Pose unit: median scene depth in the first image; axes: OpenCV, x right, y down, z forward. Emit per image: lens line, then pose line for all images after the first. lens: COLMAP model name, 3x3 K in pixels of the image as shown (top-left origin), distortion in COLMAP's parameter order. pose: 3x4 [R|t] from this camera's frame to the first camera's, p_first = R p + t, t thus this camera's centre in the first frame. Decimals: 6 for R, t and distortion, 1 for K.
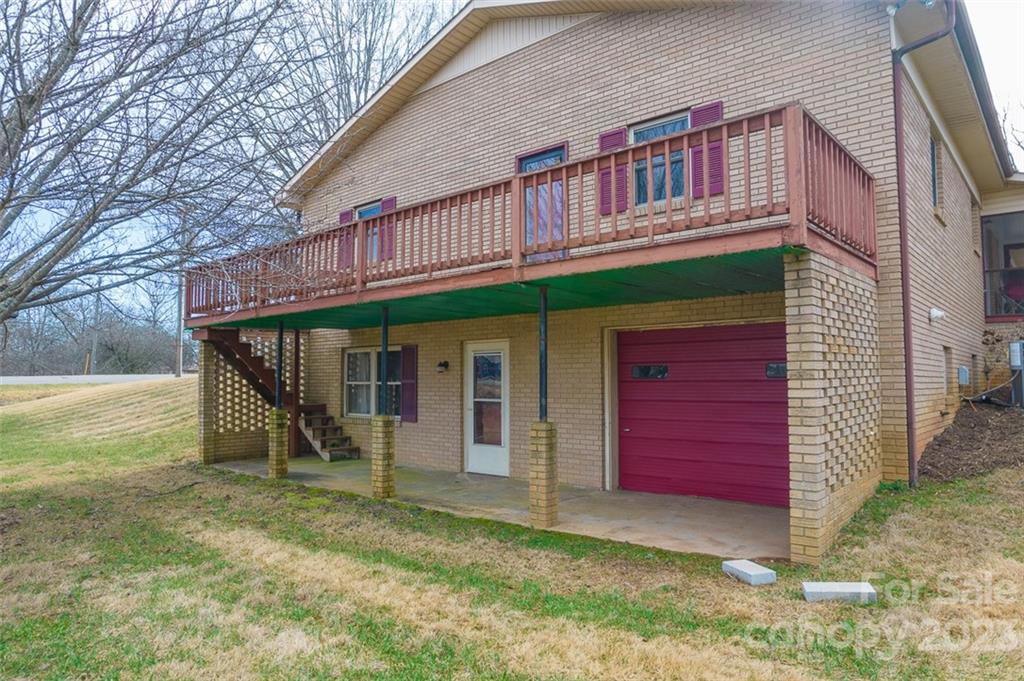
lens RADIAL K [[665.2, 0, 511.3], [0, 665.2, 339.7], [0, 0, 1]] dist [-0.076577, 0.050886]
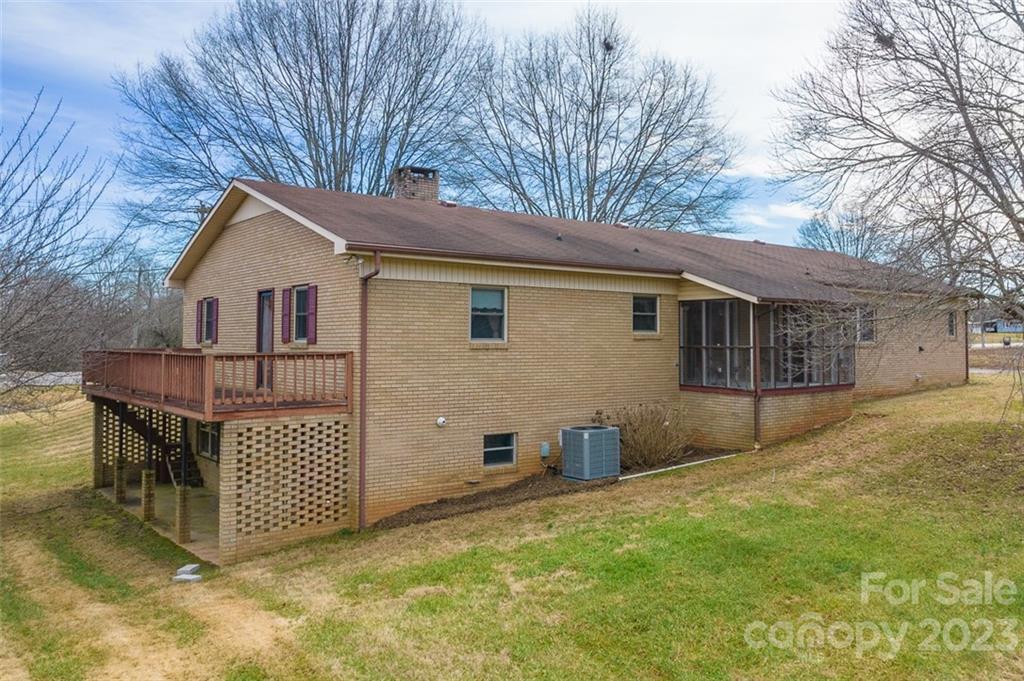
lens RADIAL K [[845.7, 0, 566.0], [0, 845.7, 303.9], [0, 0, 1]] dist [-0.055153, 0.010363]
pose [[0.989133, -0.007088, -0.146854, 1.395773], [0.009474, 0.999834, 0.015550, -0.393650], [0.146719, -0.016772, 0.989036, -1.078408]]
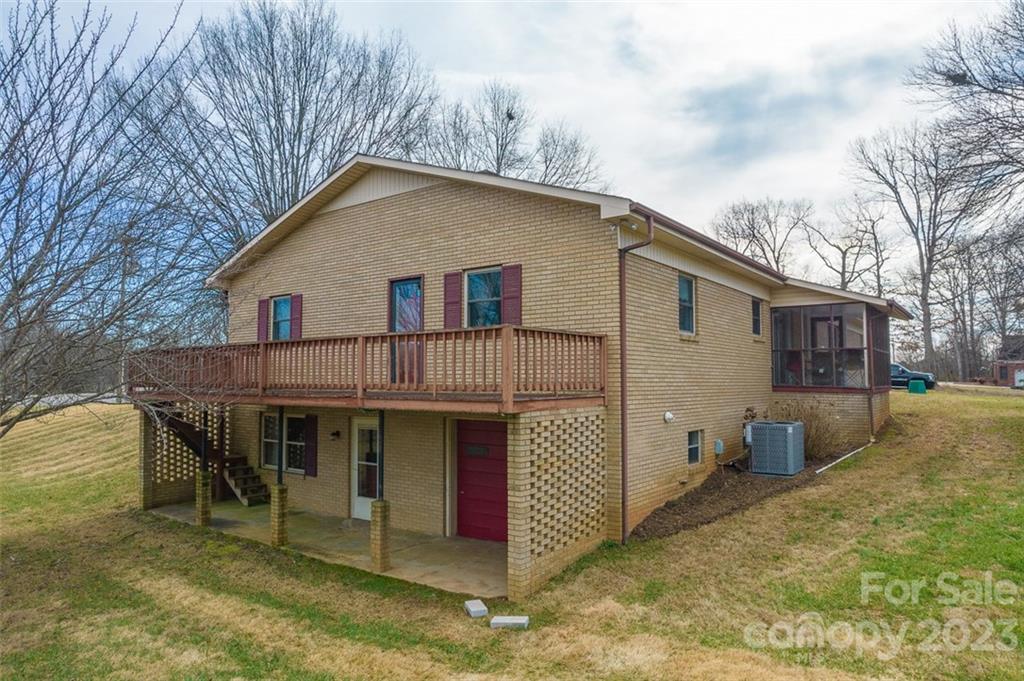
lens RADIAL K [[665.2, 0, 521.8], [0, 665.2, 341.4], [0, 0, 1]] dist [-0.076577, 0.050886]
pose [[0.996405, 0.005192, 0.084563, 0.233245], [-0.005497, 0.999979, 0.003374, -0.233416], [-0.084543, -0.003827, 0.996412, -0.479114]]
